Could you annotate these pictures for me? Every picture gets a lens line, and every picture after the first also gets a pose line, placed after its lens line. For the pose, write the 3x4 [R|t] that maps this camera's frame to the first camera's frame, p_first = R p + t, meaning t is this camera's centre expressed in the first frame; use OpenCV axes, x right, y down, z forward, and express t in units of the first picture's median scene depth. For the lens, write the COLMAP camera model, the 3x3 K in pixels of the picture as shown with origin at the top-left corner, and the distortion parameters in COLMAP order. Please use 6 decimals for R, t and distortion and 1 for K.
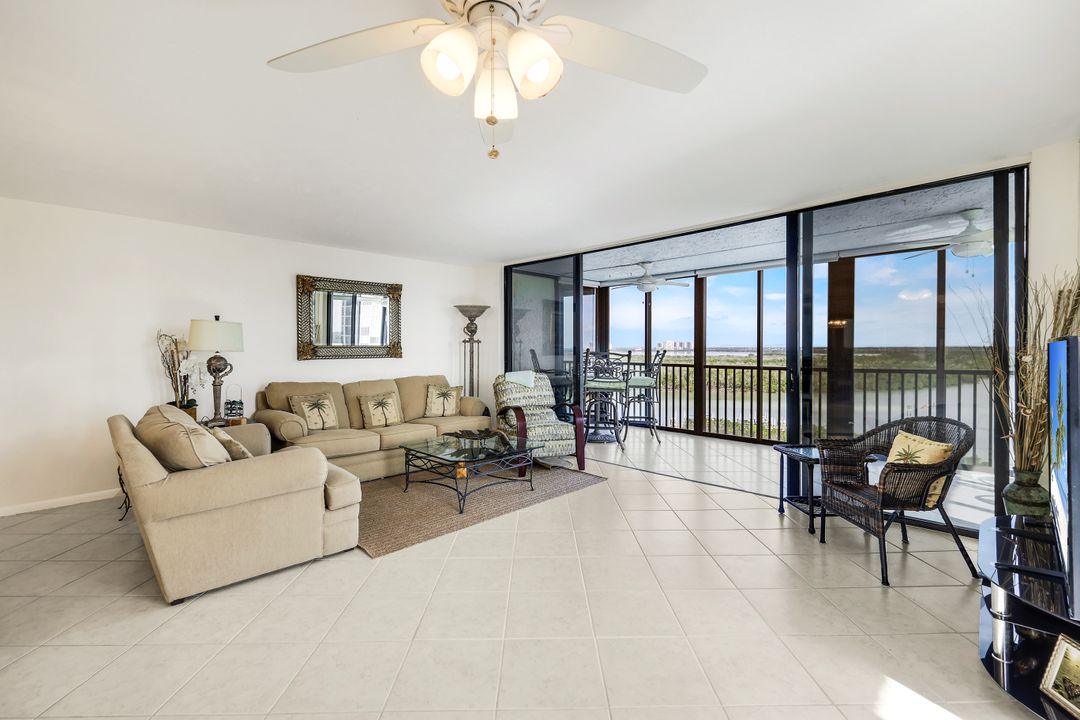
lens RADIAL K [[472.4, 0, 540.4], [0, 472.4, 353.0], [0, 0, 1]] dist [-0.007000, 0.002323]
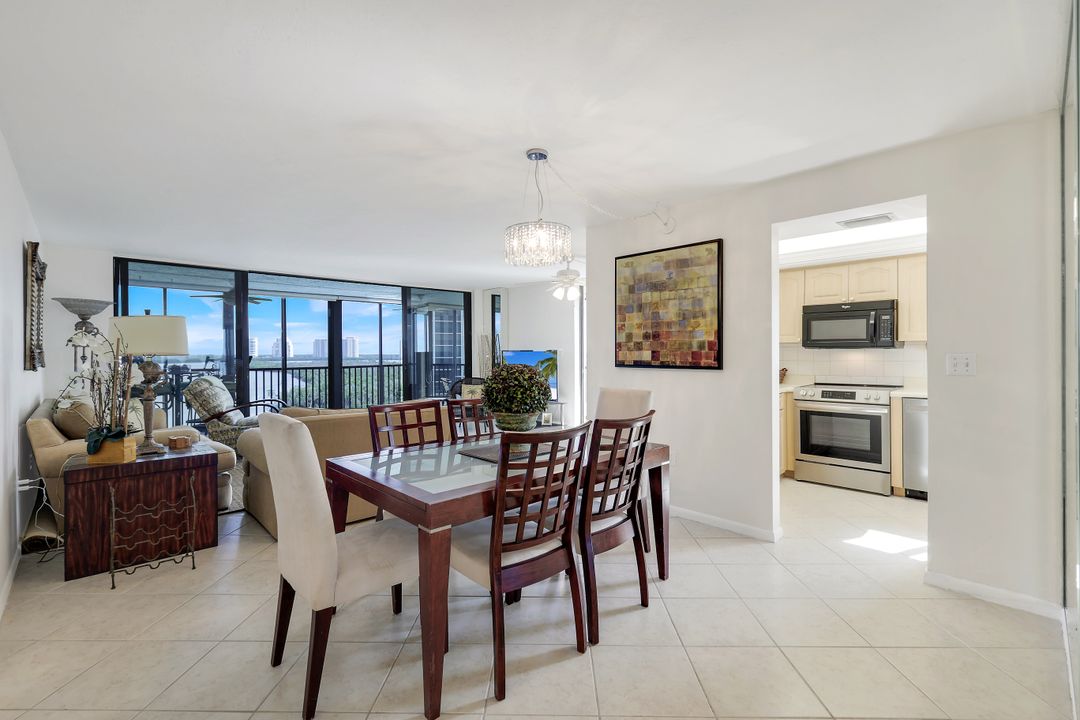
lens RADIAL K [[472.4, 0, 538.2], [0, 472.4, 355.1], [0, 0, 1]] dist [-0.007000, 0.002323]
pose [[0.042368, 0.002351, 0.999099, -1.293737], [0.008795, 0.999958, -0.002726, 0.001226], [-0.999063, 0.008902, 0.042345, 0.298576]]
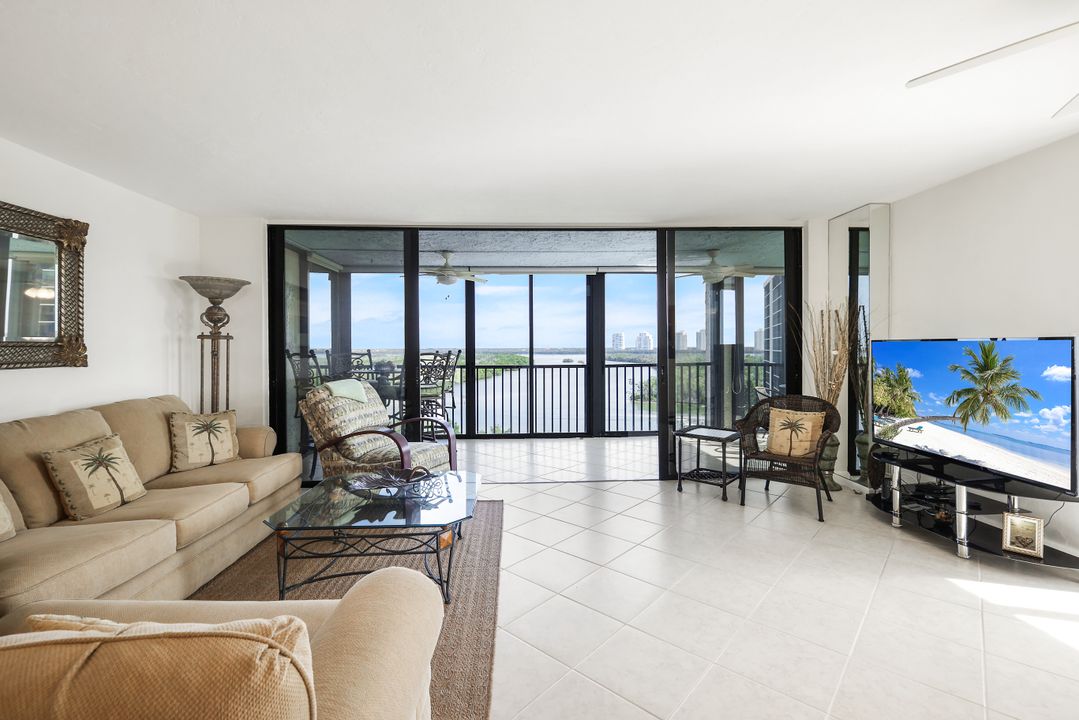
lens RADIAL K [[471.9, 0, 537.7], [0, 471.9, 361.6], [0, 0, 1]] dist [-0.007000, 0.002323]
pose [[0.670821, -0.018637, 0.741385, -0.460606], [0.009112, 0.999816, 0.016889, 0.001485], [-0.741563, -0.004574, 0.670868, 0.399638]]
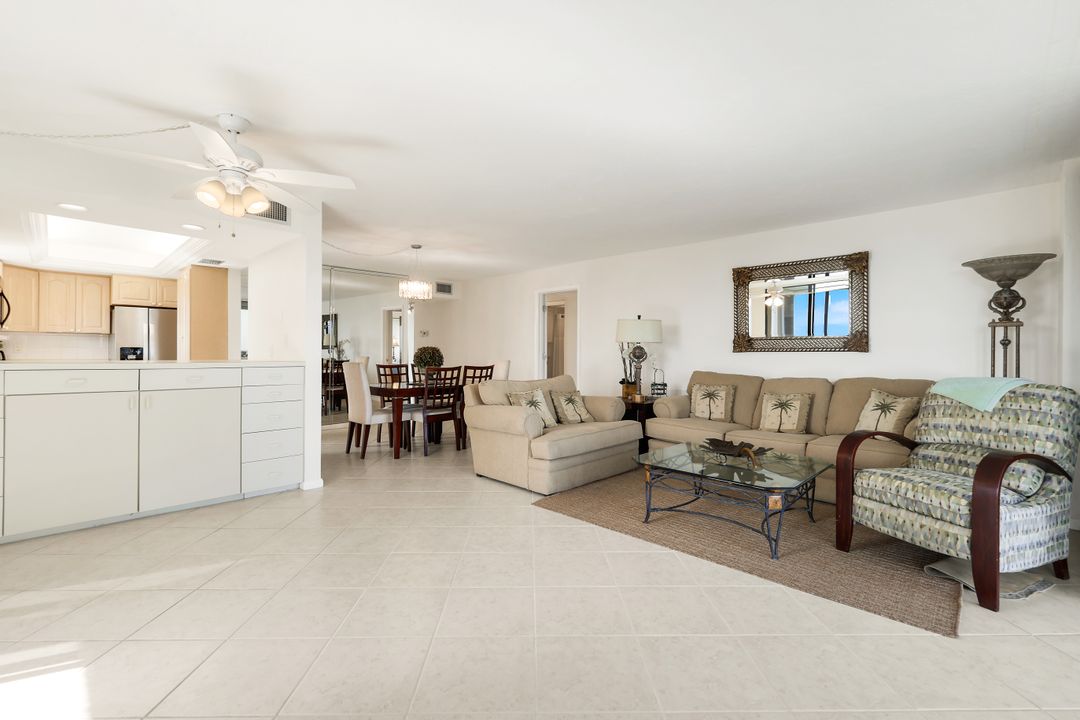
lens RADIAL K [[472.4, 0, 542.1], [0, 472.4, 359.5], [0, 0, 1]] dist [-0.007000, 0.002323]
pose [[0.013954, 0.020532, -0.999692, 0.572464], [-0.012059, 0.999720, 0.020364, 0.017803], [0.999830, 0.011772, 0.014197, 0.650455]]
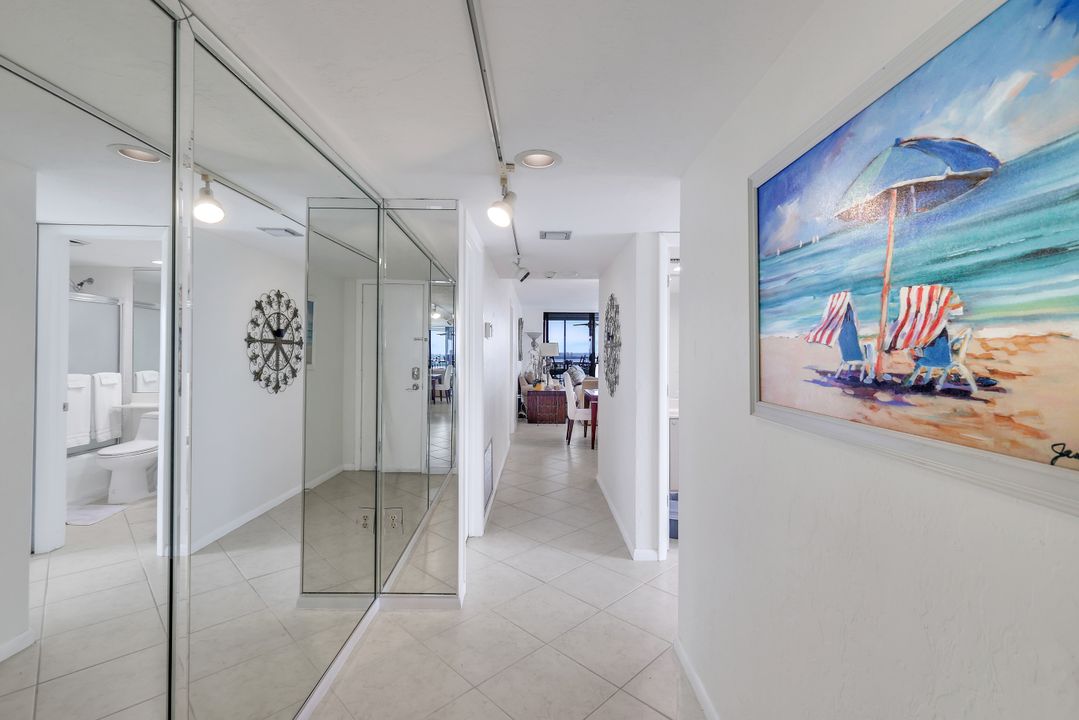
lens RADIAL K [[471.9, 0, 540.6], [0, 471.9, 353.4], [0, 0, 1]] dist [-0.007000, 0.002323]
pose [[0.721530, 0.007727, 0.692340, -2.083309], [-0.005731, 0.999970, -0.005188, -0.008221], [-0.692360, -0.000225, 0.721552, -0.570783]]
